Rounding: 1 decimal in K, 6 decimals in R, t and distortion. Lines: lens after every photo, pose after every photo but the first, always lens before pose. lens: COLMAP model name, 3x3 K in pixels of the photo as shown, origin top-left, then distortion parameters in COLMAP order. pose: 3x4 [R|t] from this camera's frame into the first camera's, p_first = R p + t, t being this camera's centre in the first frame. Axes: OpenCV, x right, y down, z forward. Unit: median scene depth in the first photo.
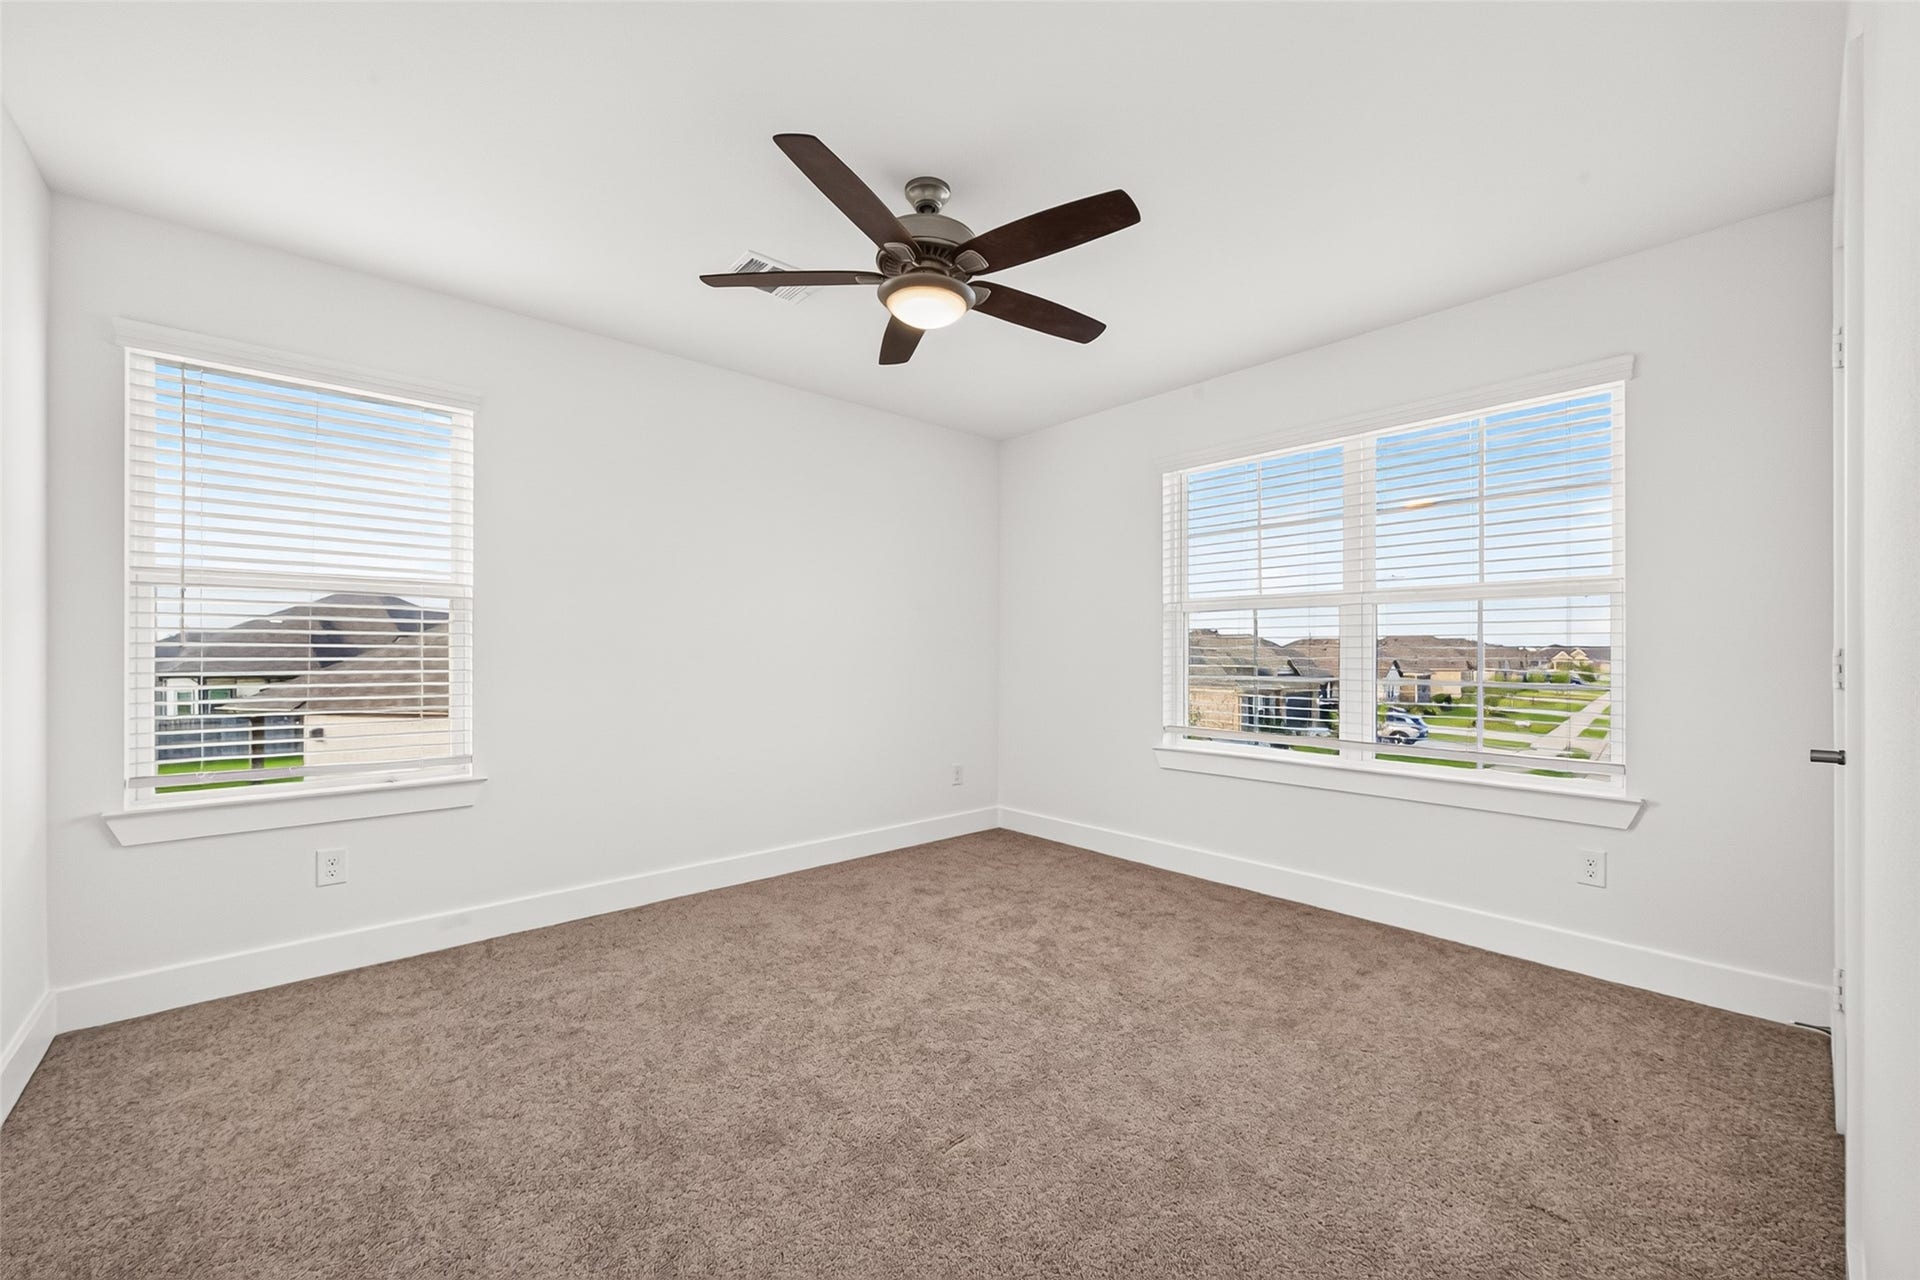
lens RADIAL K [[751.8, 0, 966.4], [0, 751.8, 656.6], [0, 0, 1]] dist [0.000953, -0.000102]
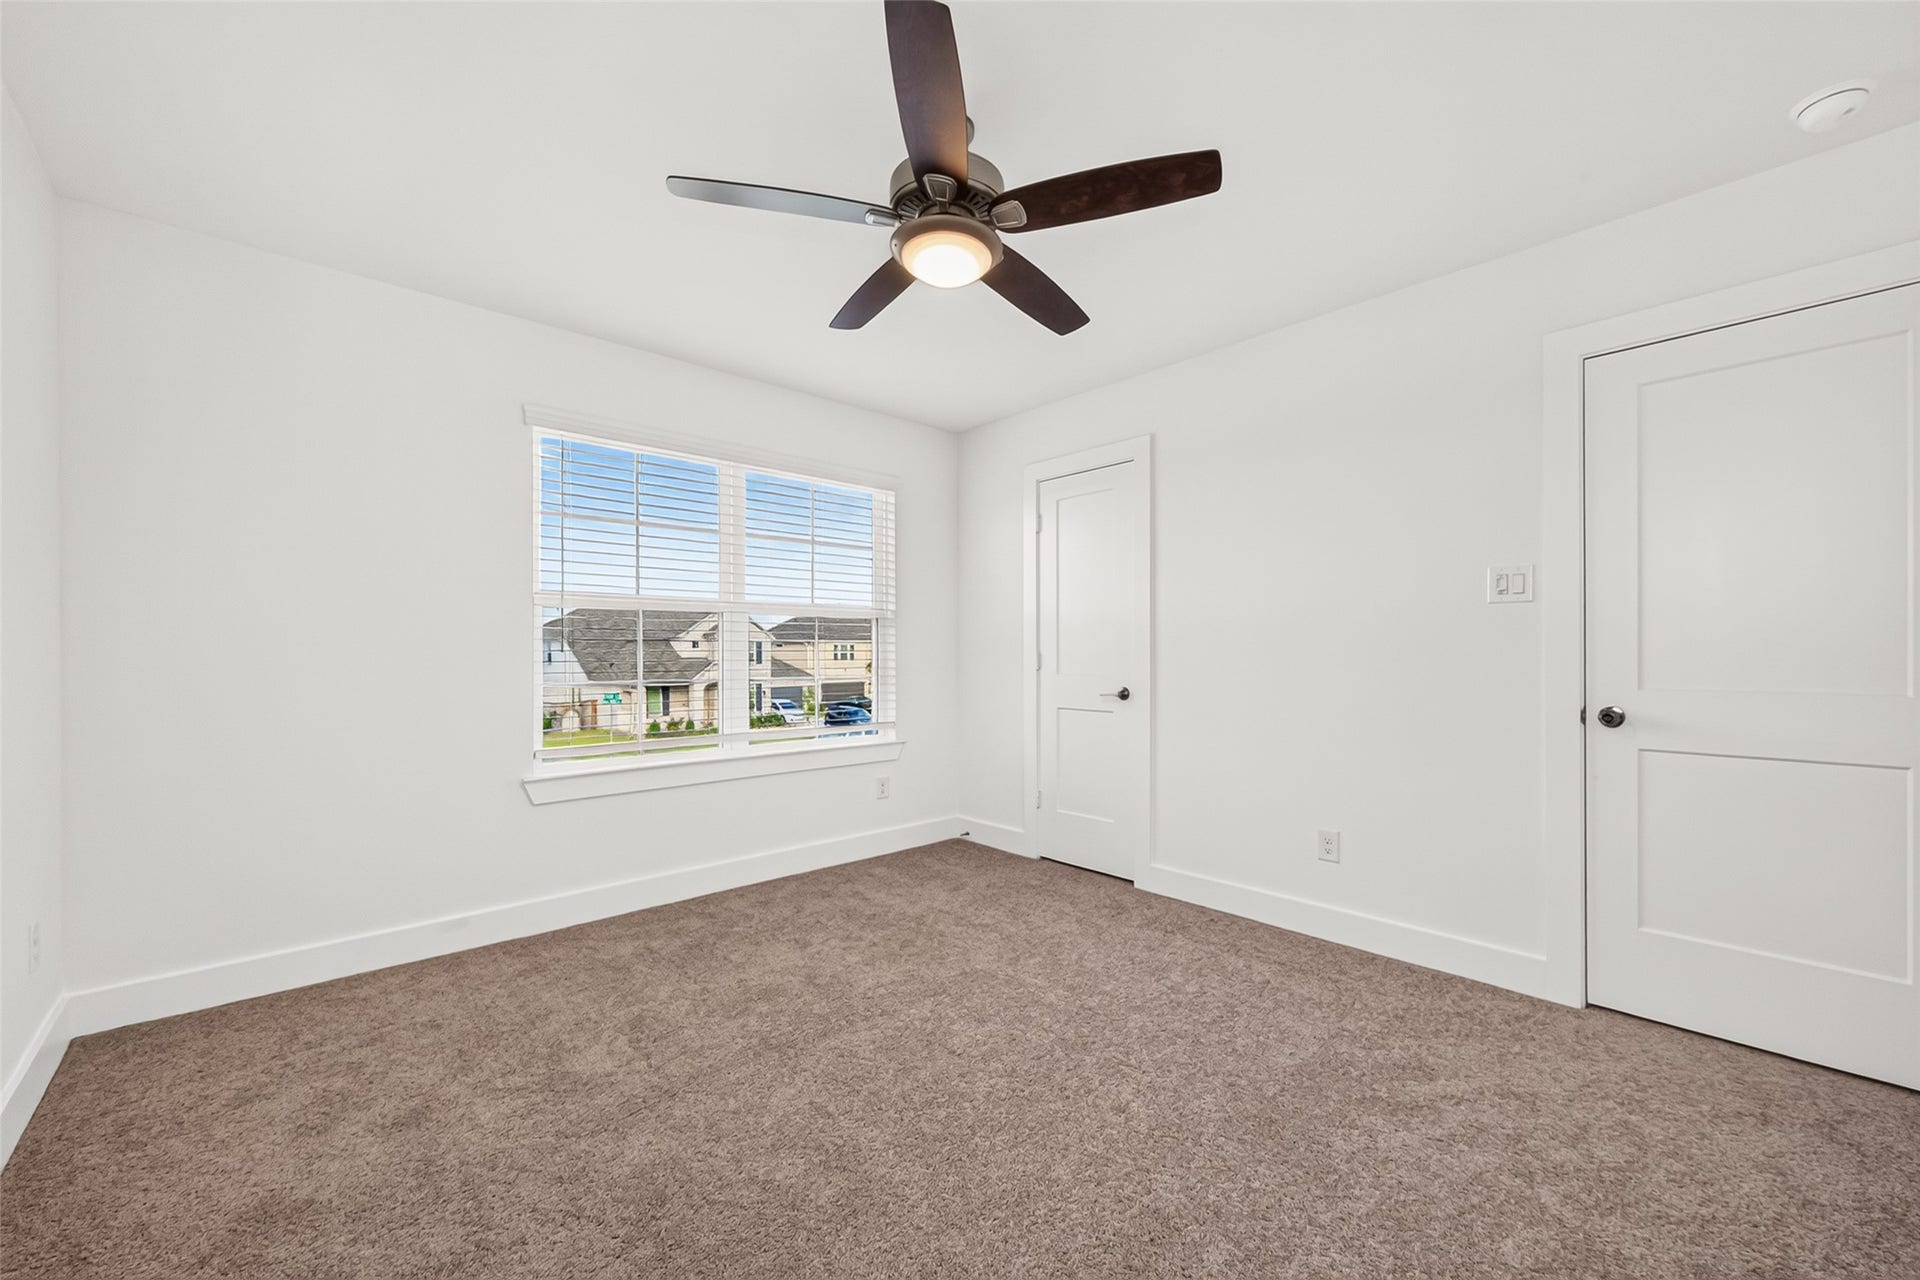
lens RADIAL K [[751.8, 0, 966.4], [0, 751.8, 656.6], [0, 0, 1]] dist [0.000953, -0.000102]
pose [[-0.011508, -0.004799, 0.999922, -0.731582], [0.010805, 0.999929, 0.004923, -0.005463], [-0.999875, 0.010861, -0.011455, 0.783433]]
